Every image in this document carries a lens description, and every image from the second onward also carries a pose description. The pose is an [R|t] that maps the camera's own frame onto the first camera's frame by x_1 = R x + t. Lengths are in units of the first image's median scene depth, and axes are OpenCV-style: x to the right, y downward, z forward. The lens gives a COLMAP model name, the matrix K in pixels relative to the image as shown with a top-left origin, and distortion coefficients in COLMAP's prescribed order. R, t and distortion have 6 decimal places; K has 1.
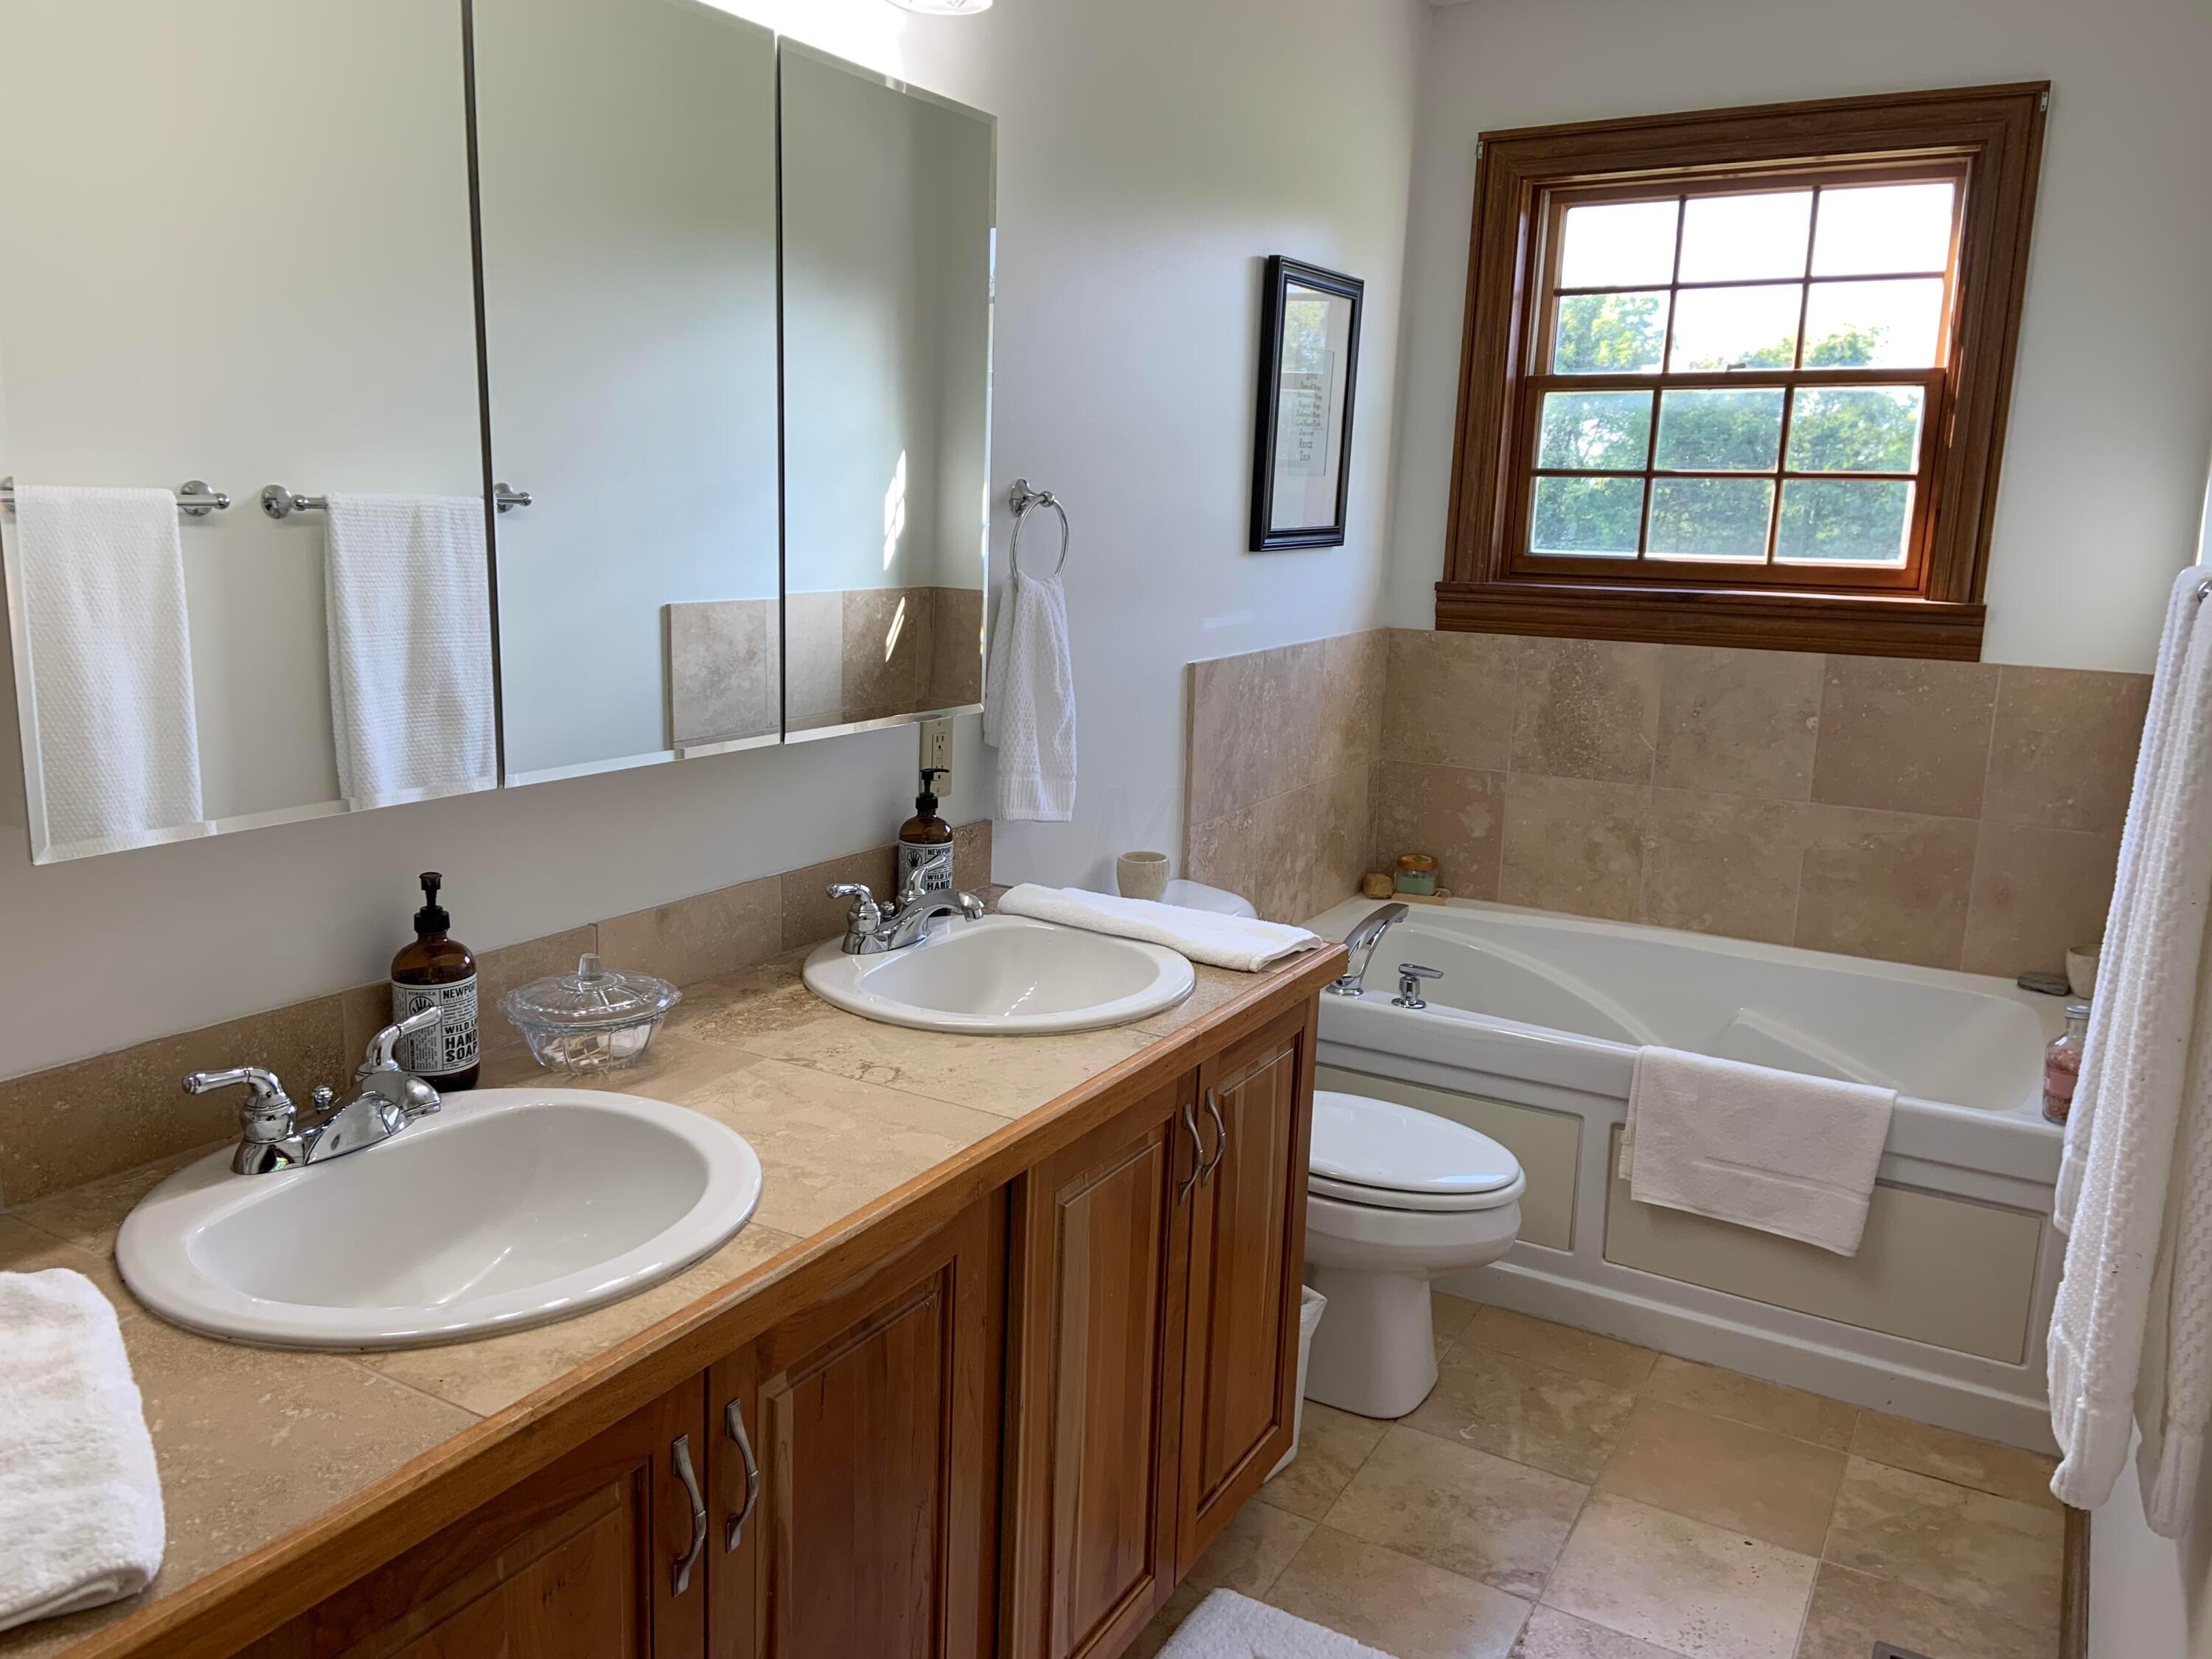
lens RADIAL K [[1668.8, 0, 1088.1], [0, 1668.8, 830.4], [0, 0, 1]] dist [0.104326, -0.118250]
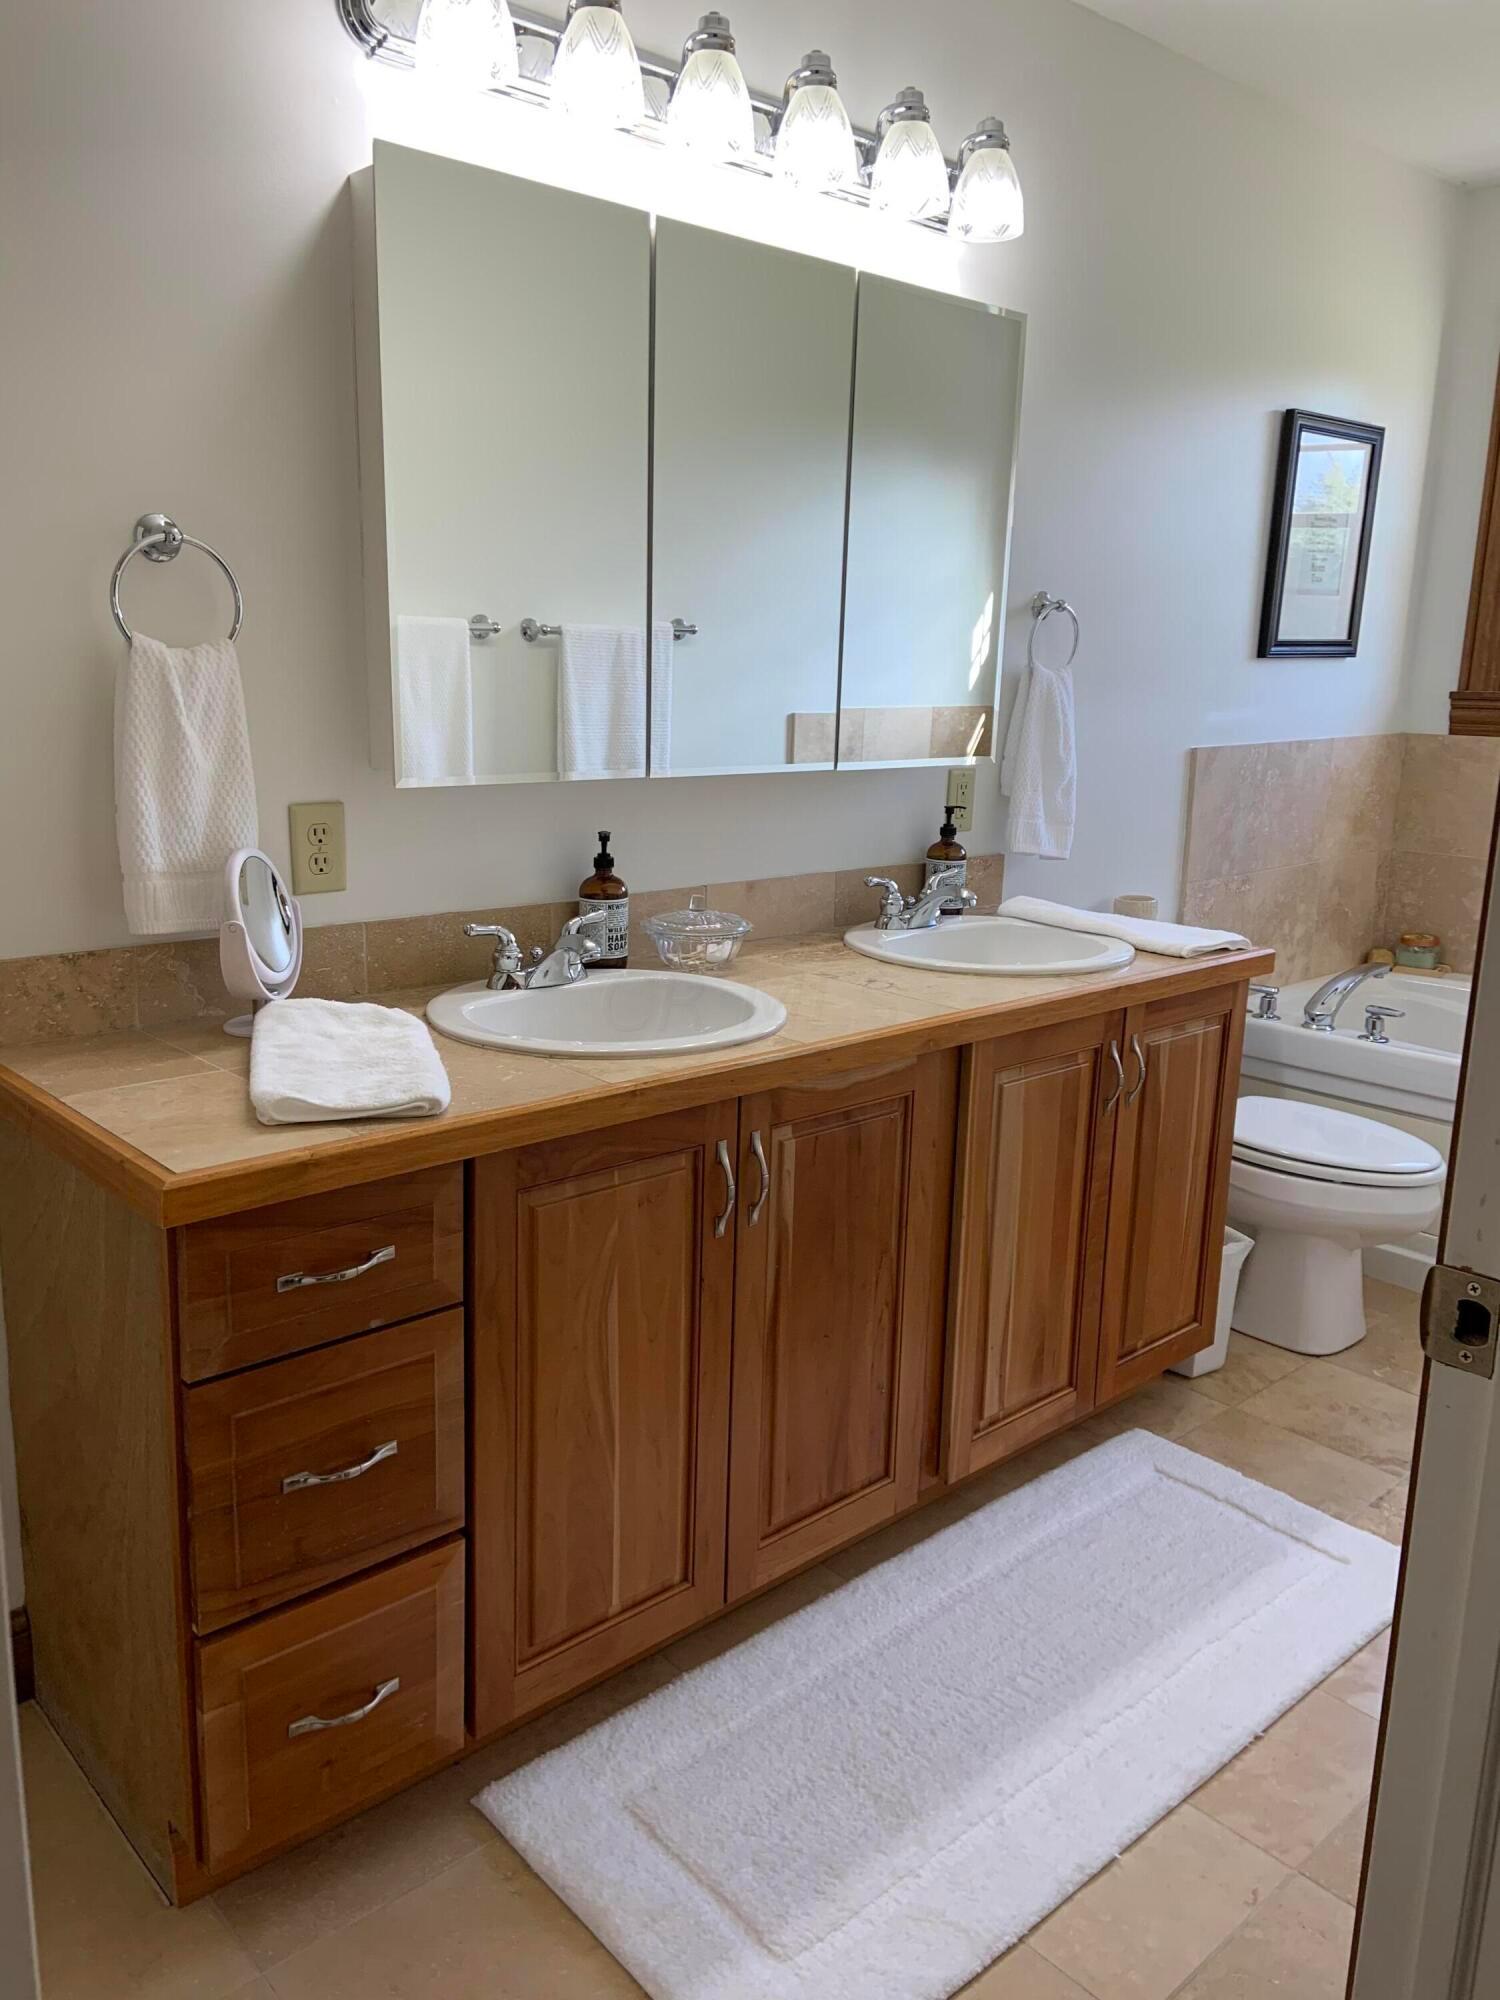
lens RADIAL K [[1508.8, 0, 737.3], [0, 1508.8, 992.5], [0, 0, 1]] dist [0.104326, -0.118250]
pose [[0.953501, 0.055401, -0.296255, 0.110156], [-0.051916, 0.998459, 0.019624, 0.098320], [0.296885, -0.003331, 0.954907, -0.221010]]
